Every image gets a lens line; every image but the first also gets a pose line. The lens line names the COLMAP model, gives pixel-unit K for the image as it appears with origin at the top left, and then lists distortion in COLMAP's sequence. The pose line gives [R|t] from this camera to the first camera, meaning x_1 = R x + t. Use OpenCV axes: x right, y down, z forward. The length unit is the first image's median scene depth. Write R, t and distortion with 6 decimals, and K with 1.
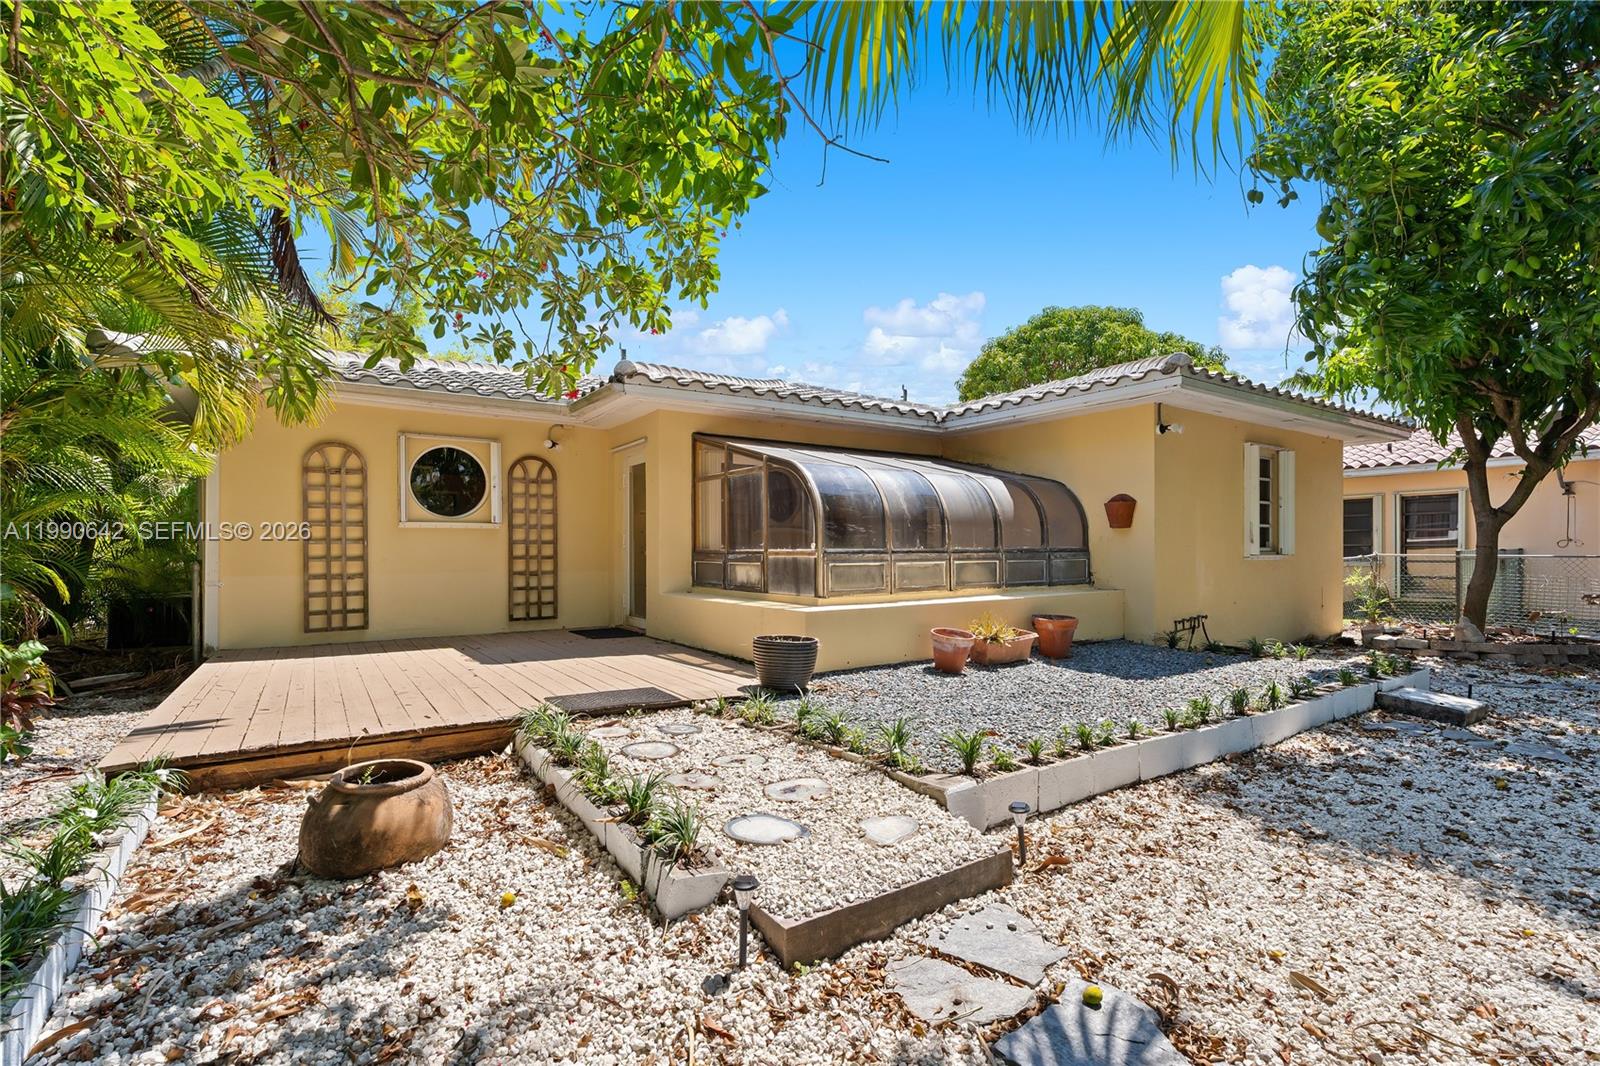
lens RADIAL K [[722.0, 0, 800.1], [0, 722.0, 539.4], [0, 0, 1]] dist [0.003340, 0.000612]
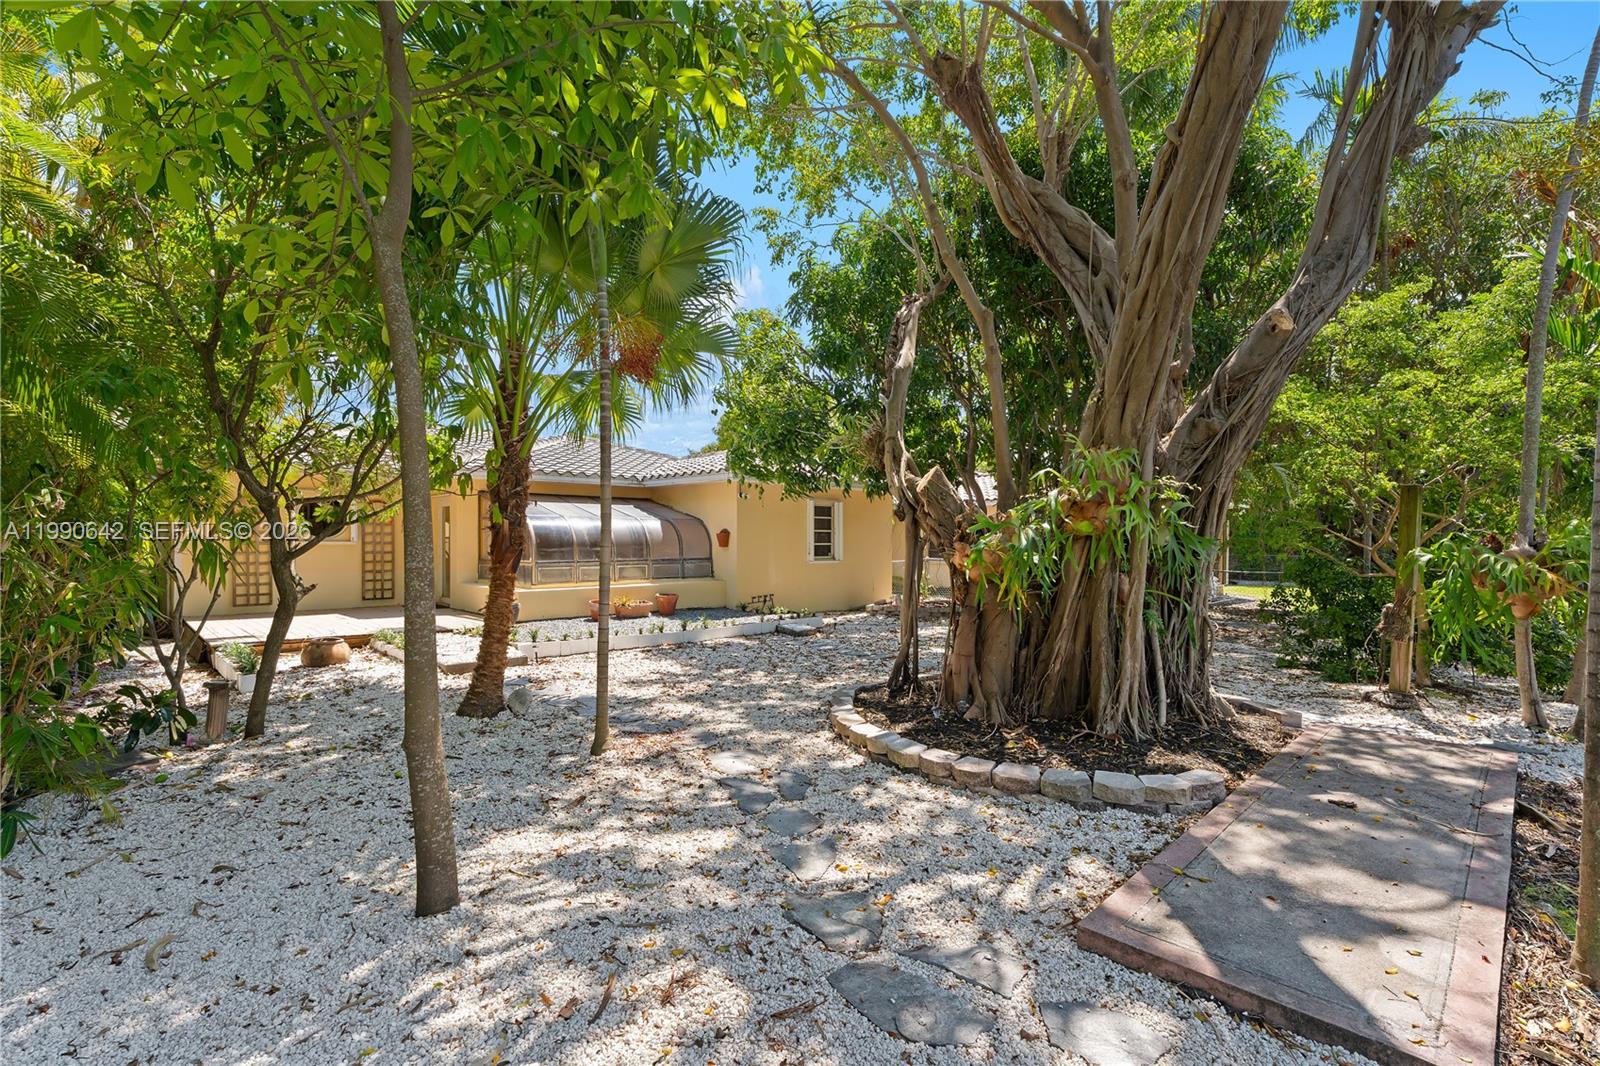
lens RADIAL K [[722.0, 0, 799.3], [0, 722.0, 539.8], [0, 0, 1]] dist [0.003340, 0.000612]
pose [[0.985094, 0.007055, 0.171872, 0.299680], [-0.009766, 0.999841, 0.014931, -0.060227], [-0.171739, -0.016387, 0.985006, -0.806460]]
